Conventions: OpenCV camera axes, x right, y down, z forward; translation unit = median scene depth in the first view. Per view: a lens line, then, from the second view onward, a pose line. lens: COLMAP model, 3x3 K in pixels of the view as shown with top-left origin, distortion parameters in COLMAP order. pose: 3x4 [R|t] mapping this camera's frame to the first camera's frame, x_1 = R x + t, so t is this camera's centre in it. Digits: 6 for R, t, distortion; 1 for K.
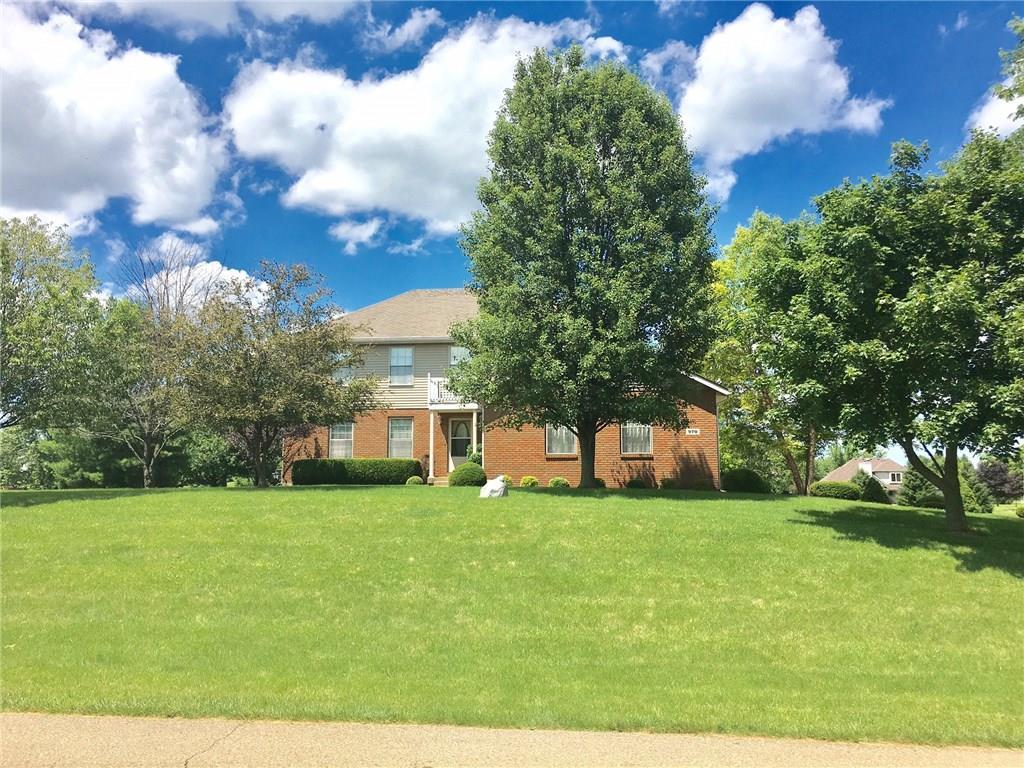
lens RADIAL K [[872.5, 0, 511.3], [0, 872.5, 386.6], [0, 0, 1]] dist [-0.003434, 0.000156]
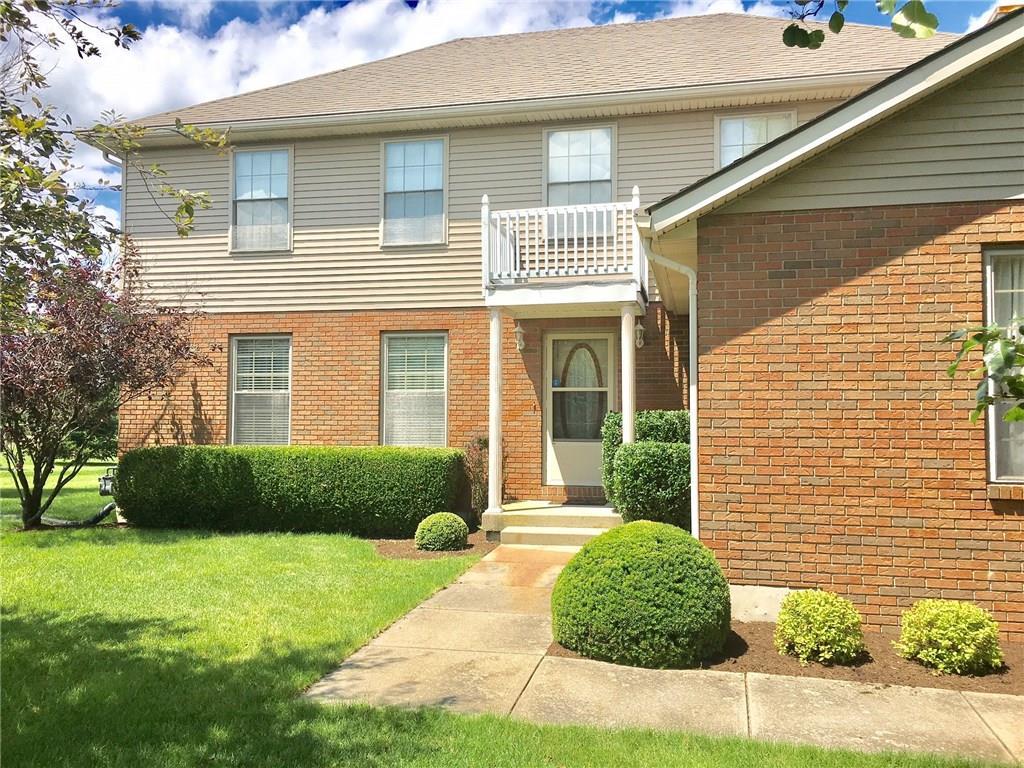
lens RADIAL K [[872.5, 0, 510.7], [0, 872.5, 385.4], [0, 0, 1]] dist [-0.003434, 0.000156]
pose [[0.994340, -0.000380, -0.106248, -0.048366], [0.009345, 0.996431, 0.083888, 0.027484], [0.105837, -0.084406, 0.990795, 0.650991]]
